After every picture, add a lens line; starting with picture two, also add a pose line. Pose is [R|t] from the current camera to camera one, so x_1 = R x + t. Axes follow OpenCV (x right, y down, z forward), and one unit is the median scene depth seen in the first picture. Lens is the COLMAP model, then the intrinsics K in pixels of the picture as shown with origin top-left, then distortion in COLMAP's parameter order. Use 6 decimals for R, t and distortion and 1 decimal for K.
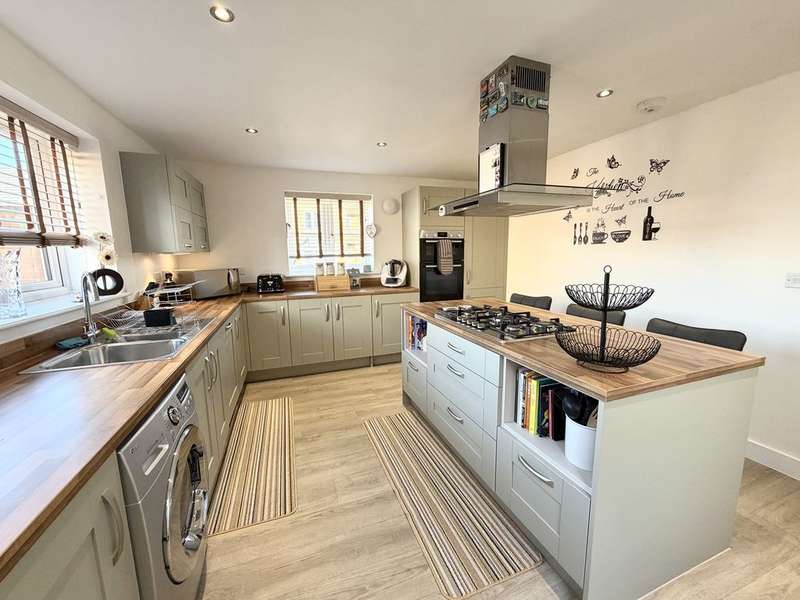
lens RADIAL K [[320.7, 0, 397.0], [0, 320.7, 300.0], [0, 0, 1]] dist [0.000950, -0.000366]
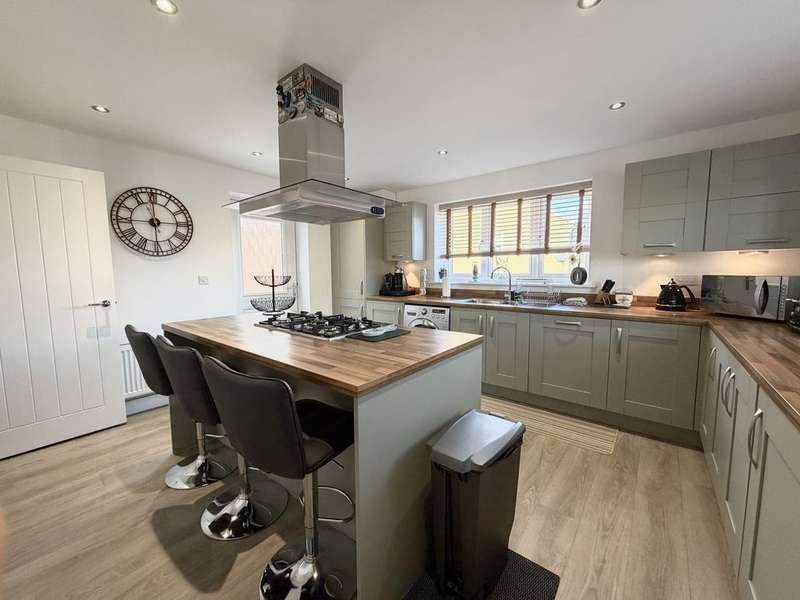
lens RADIAL K [[320.7, 0, 402.2], [0, 320.7, 301.7], [0, 0, 1]] dist [0.000950, -0.000366]
pose [[-0.849100, 0.074651, -0.522931, 0.341248], [-0.058262, 0.970688, 0.233173, -0.140059], [0.525009, 0.228454, -0.819862, 1.043821]]
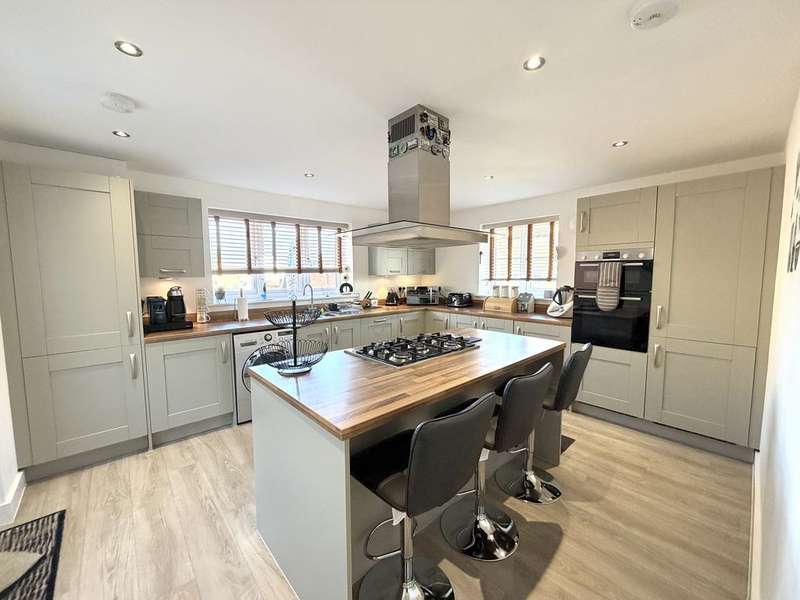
lens RADIAL K [[320.7, 0, 394.6], [0, 320.7, 298.4], [0, 0, 1]] dist [0.000950, -0.000366]
pose [[0.374620, 0.083406, -0.923419, 0.650154], [-0.137842, 0.989888, 0.033489, -0.061834], [0.916875, 0.114740, 0.382329, 0.271090]]
